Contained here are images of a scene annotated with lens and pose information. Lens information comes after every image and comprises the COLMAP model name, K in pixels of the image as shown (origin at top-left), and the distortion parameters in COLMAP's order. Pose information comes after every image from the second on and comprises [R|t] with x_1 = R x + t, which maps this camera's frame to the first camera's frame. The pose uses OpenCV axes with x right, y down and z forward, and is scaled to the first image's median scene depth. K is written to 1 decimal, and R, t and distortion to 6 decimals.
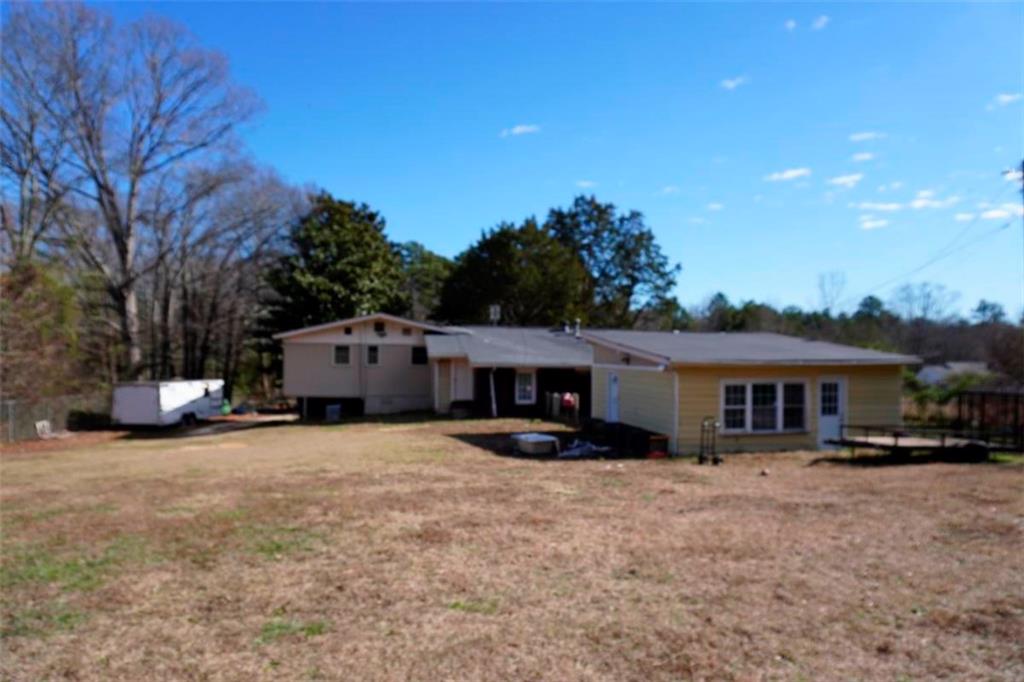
lens RADIAL K [[679.5, 0, 512.9], [0, 679.5, 344.1], [0, 0, 1]] dist [-0.059211, 0.041783]
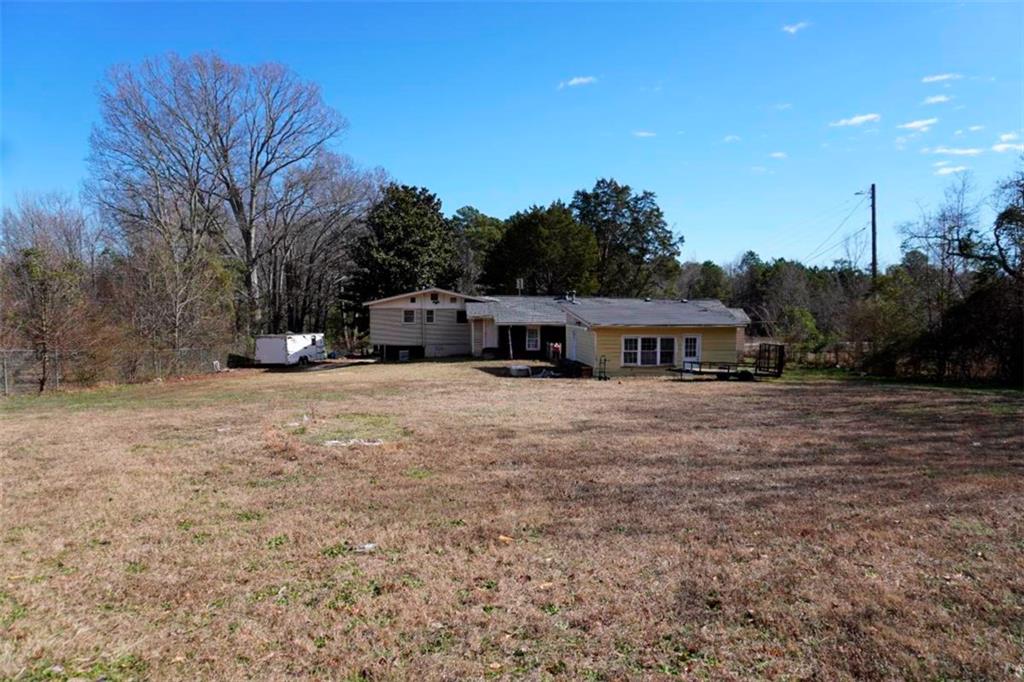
lens RADIAL K [[679.5, 0, 512.9], [0, 679.5, 344.1], [0, 0, 1]] dist [-0.059211, 0.041783]
pose [[0.995963, 0.004417, -0.089658, 0.073427], [0.002081, 0.997384, 0.072253, -0.021476], [0.089742, -0.072148, 0.993348, -0.315901]]
